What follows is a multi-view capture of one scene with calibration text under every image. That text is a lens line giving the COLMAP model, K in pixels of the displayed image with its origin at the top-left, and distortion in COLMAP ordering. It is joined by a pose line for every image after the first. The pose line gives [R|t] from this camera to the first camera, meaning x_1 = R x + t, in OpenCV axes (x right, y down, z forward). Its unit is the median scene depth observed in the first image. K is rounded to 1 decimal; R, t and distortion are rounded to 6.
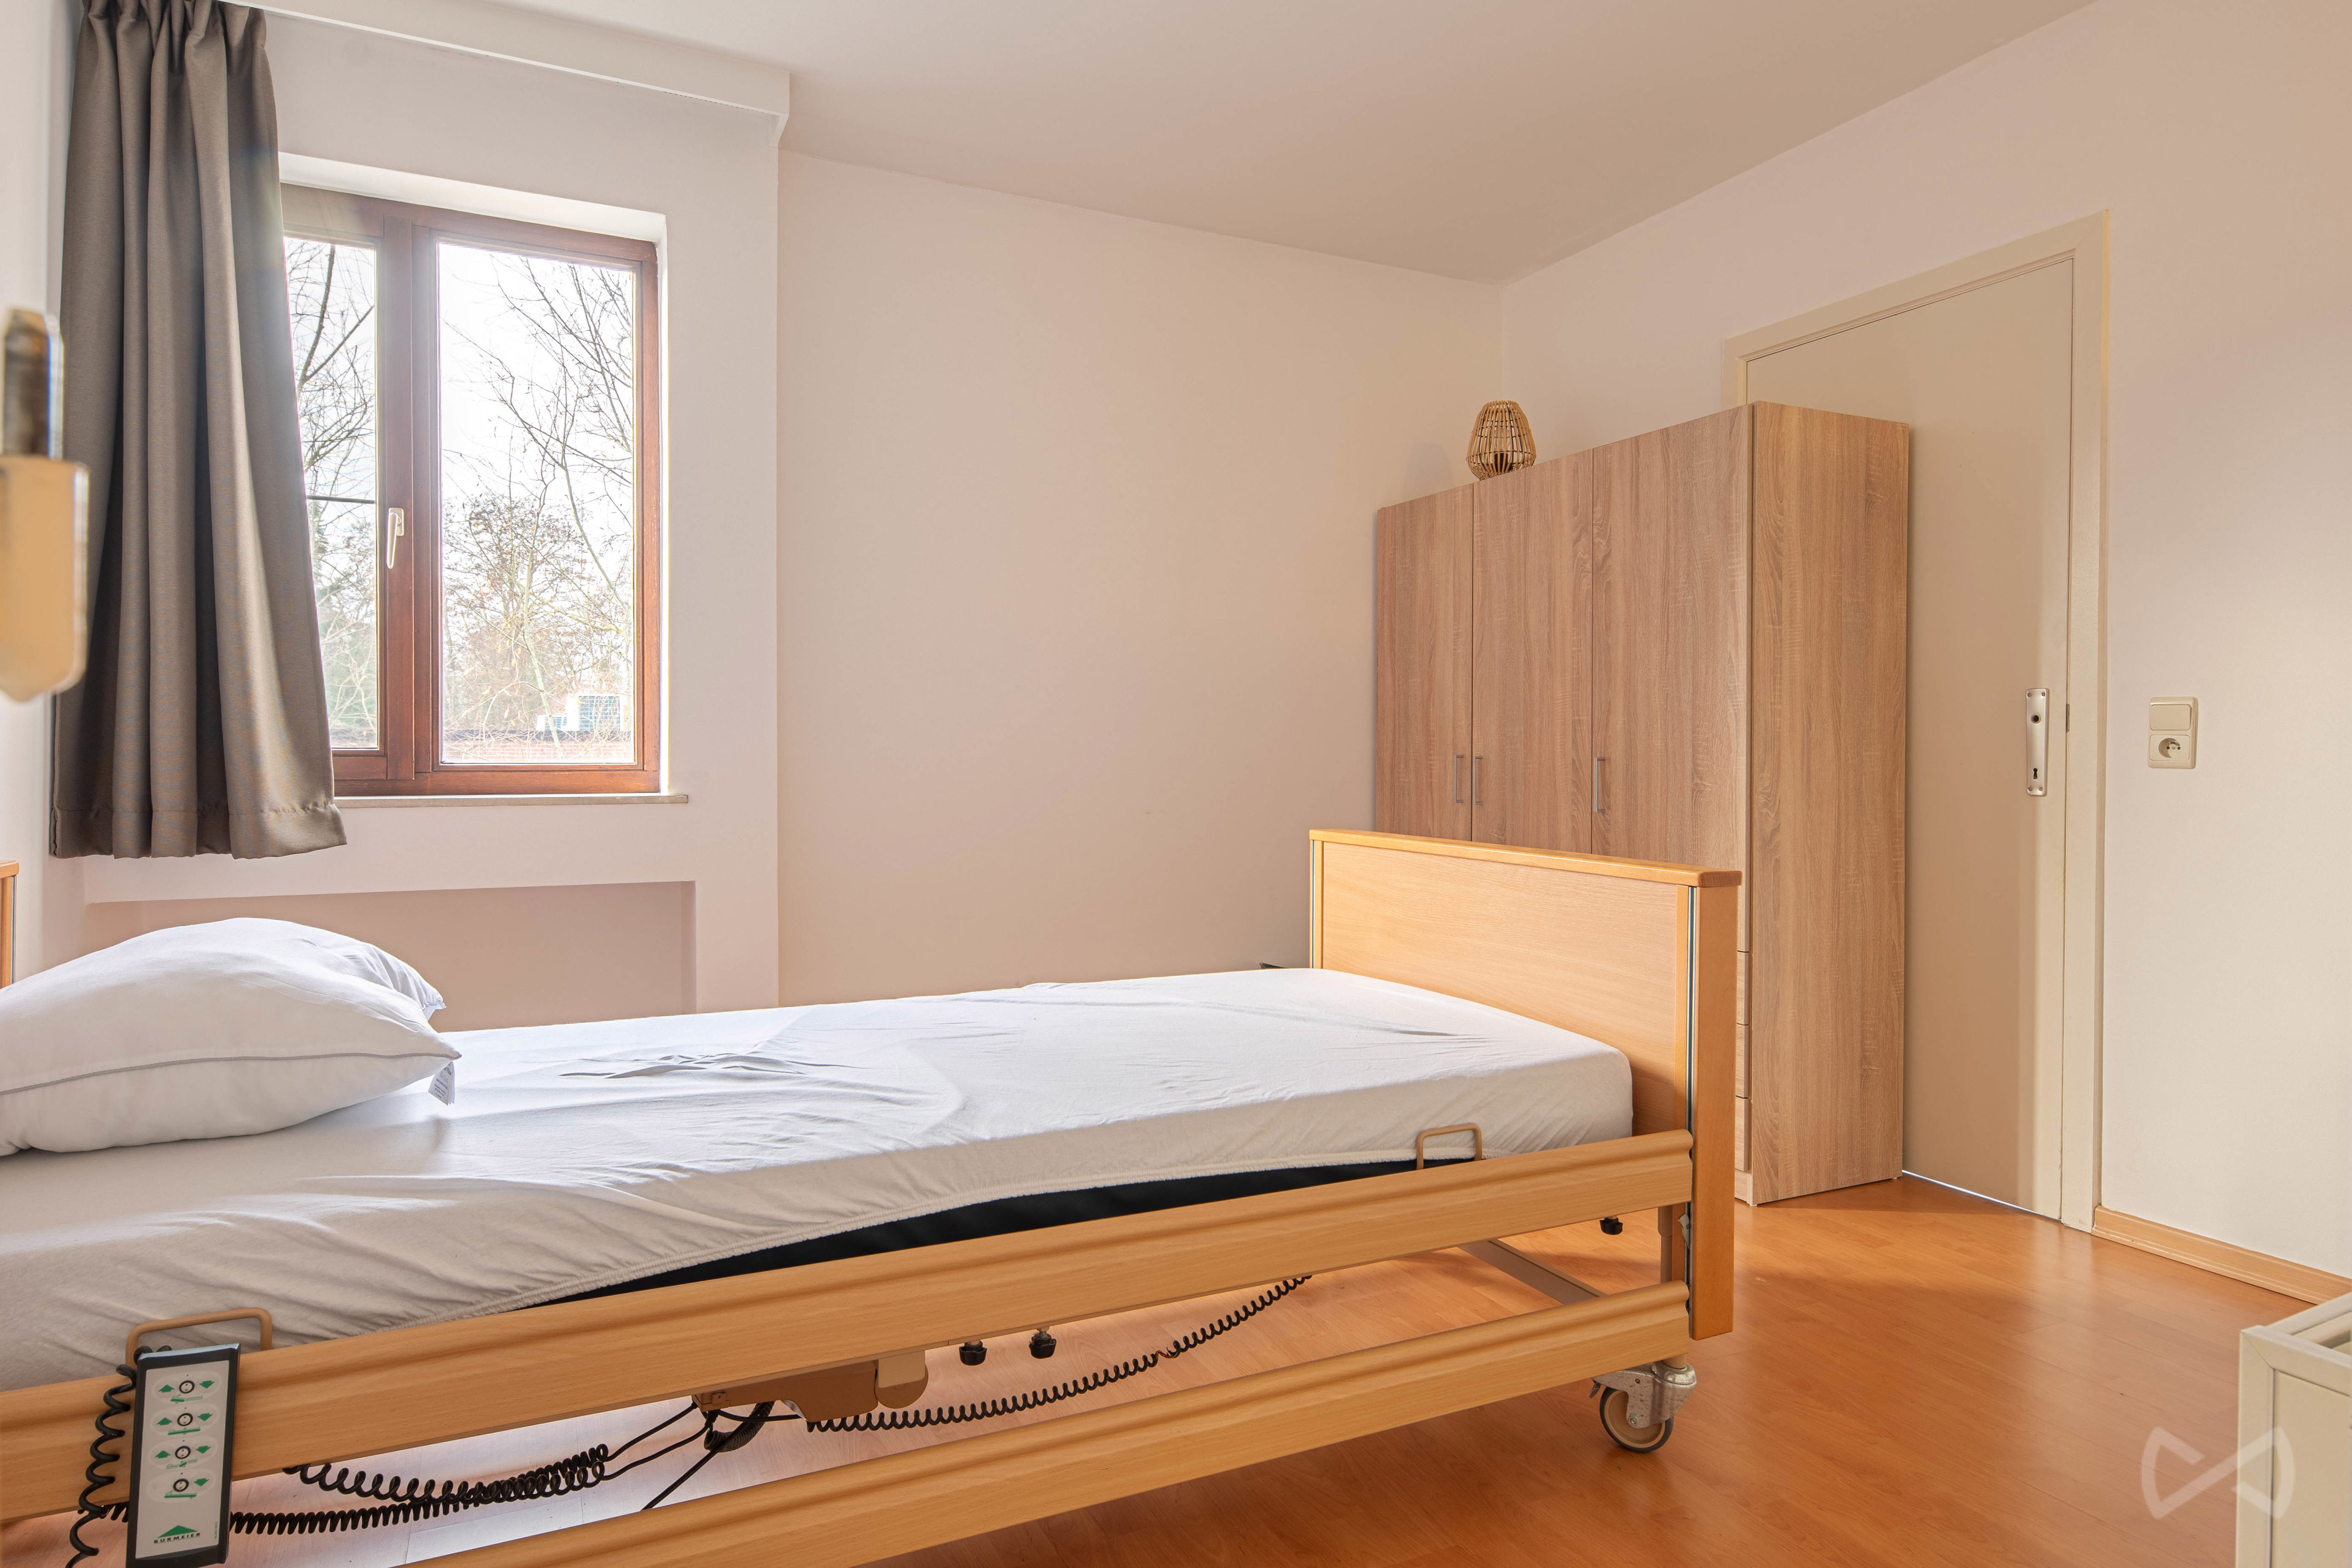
lens RADIAL K [[1355.2, 0, 1176.0], [0, 1355.2, 784.0], [0, 0, 1]] dist [-0.002658, -0.000623]
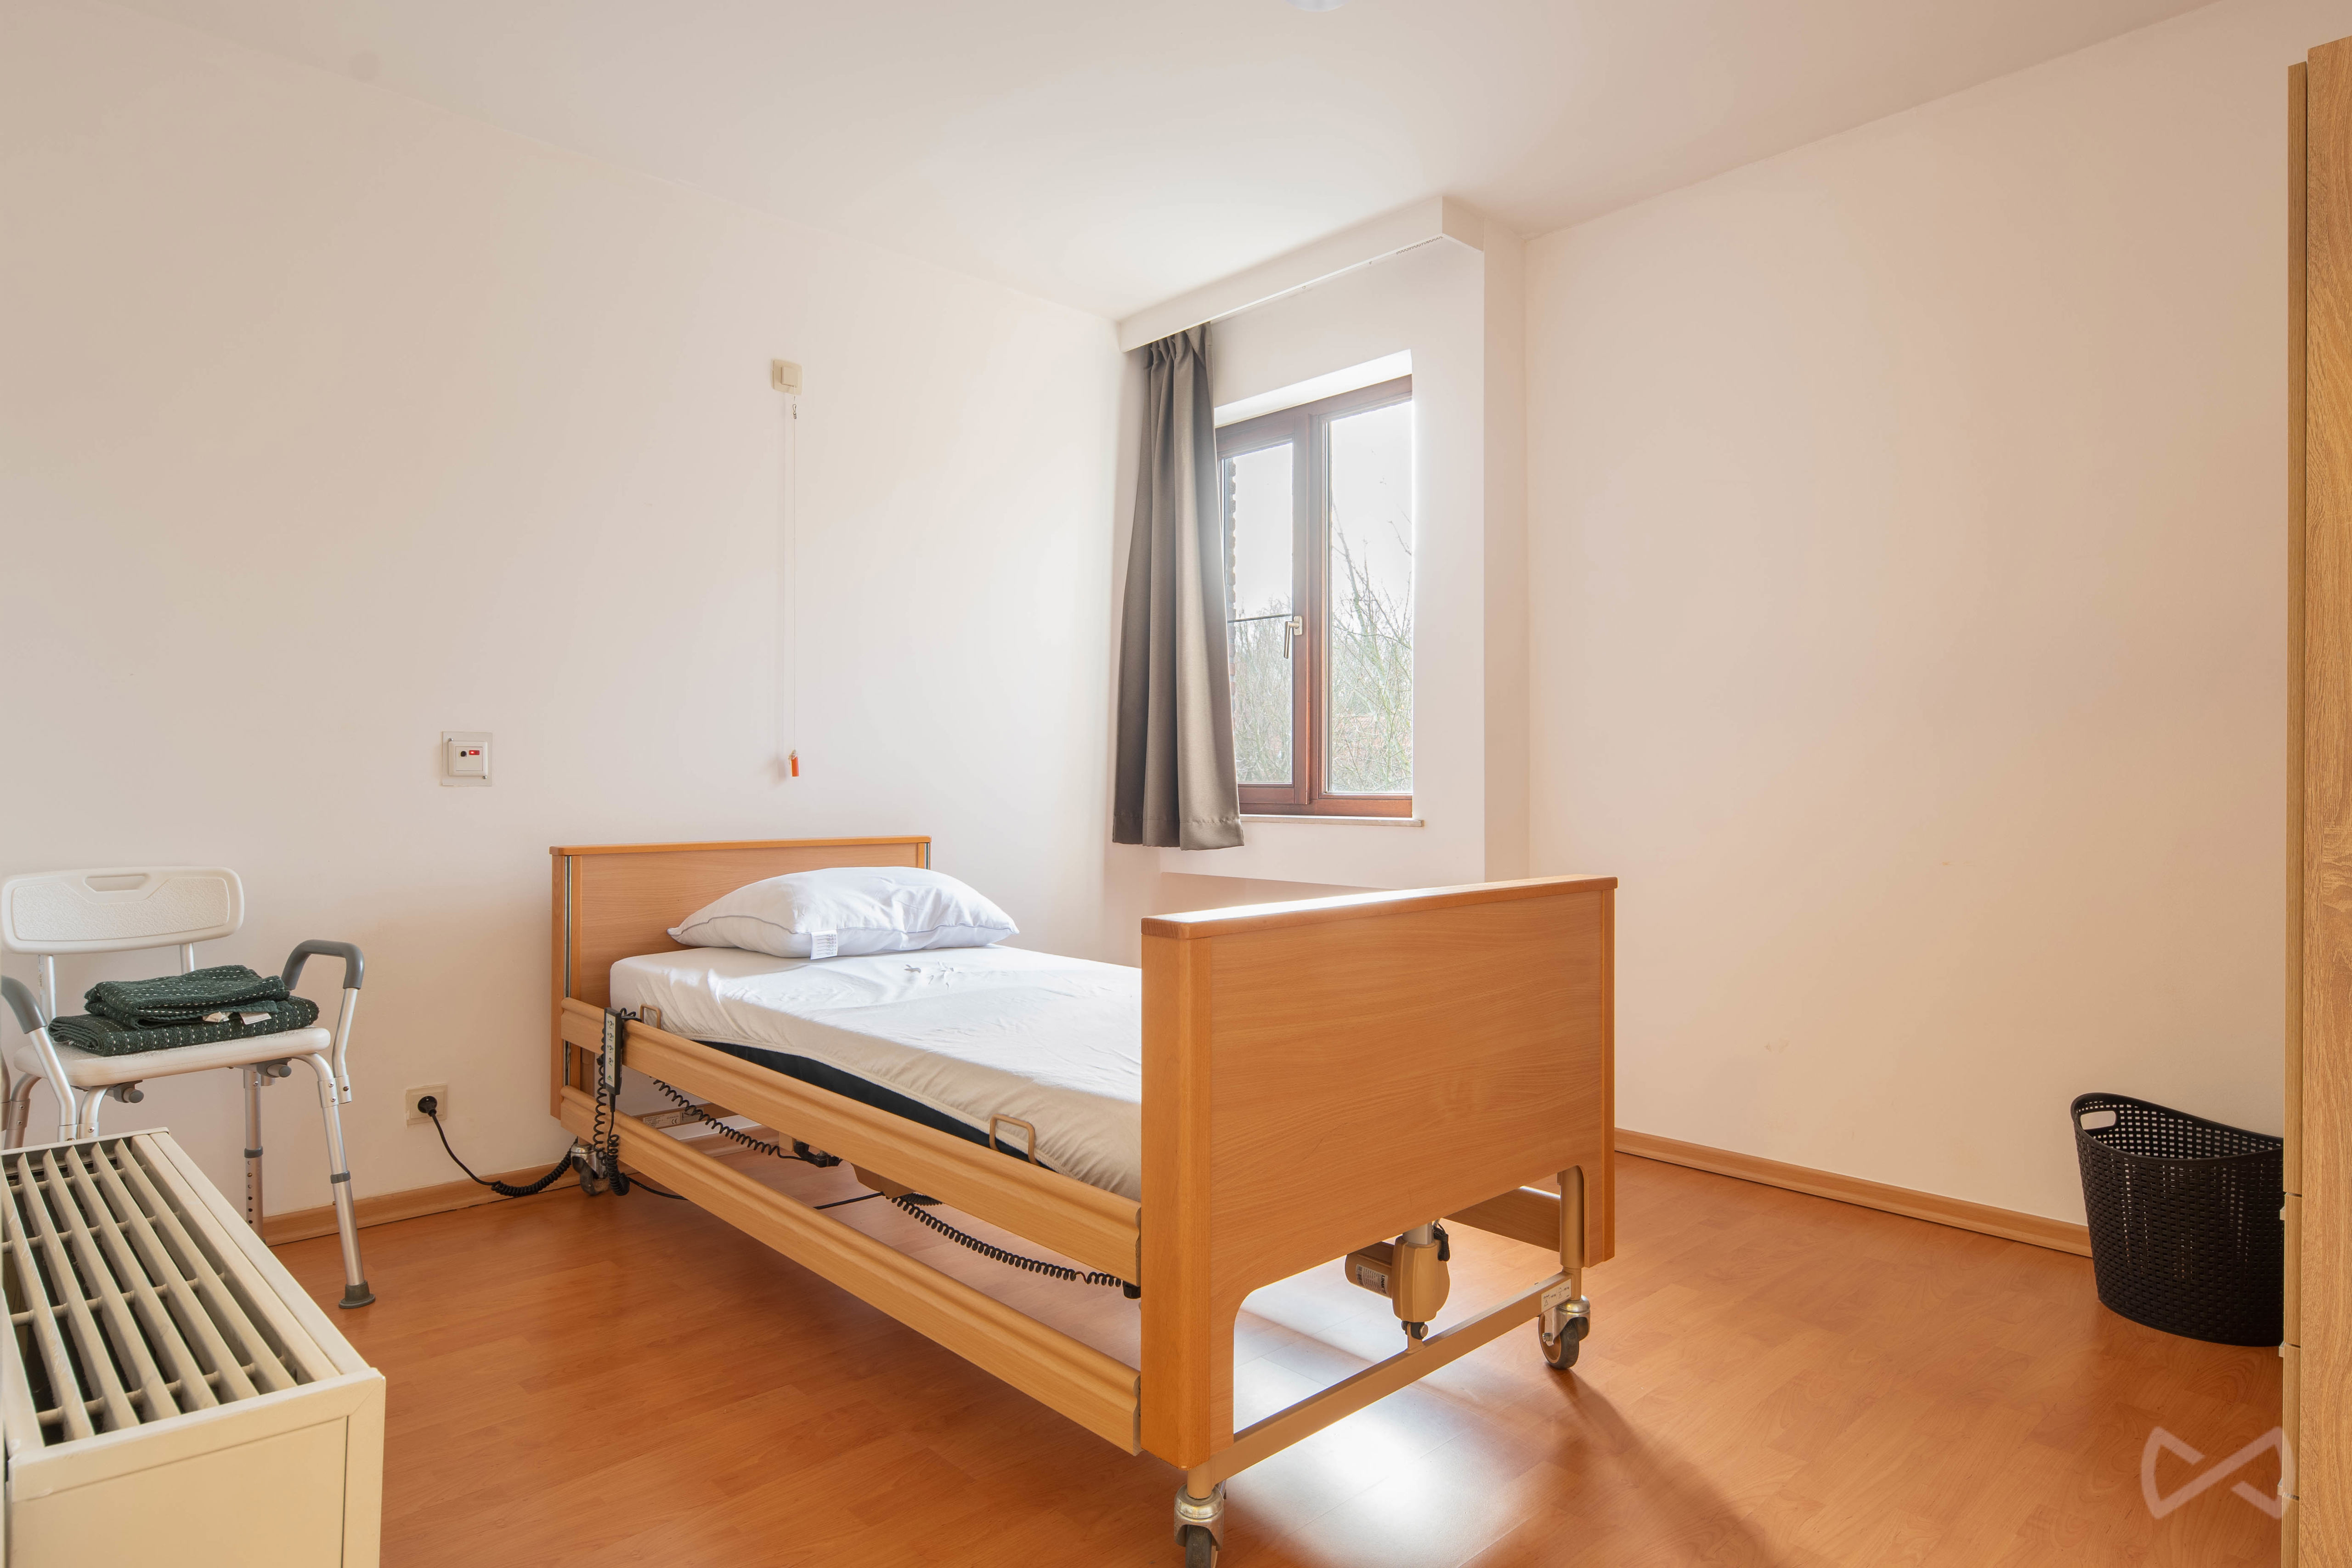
lens RADIAL K [[1308.0, 0, 1176.0], [0, 1308.0, 784.0], [0, 0, 1]] dist [0.000080, -0.000091]
pose [[0.298062, -0.004472, -0.954536, 0.773408], [-0.020813, 0.999721, -0.011183, -0.006754], [0.954319, 0.023200, 0.297886, 0.490022]]
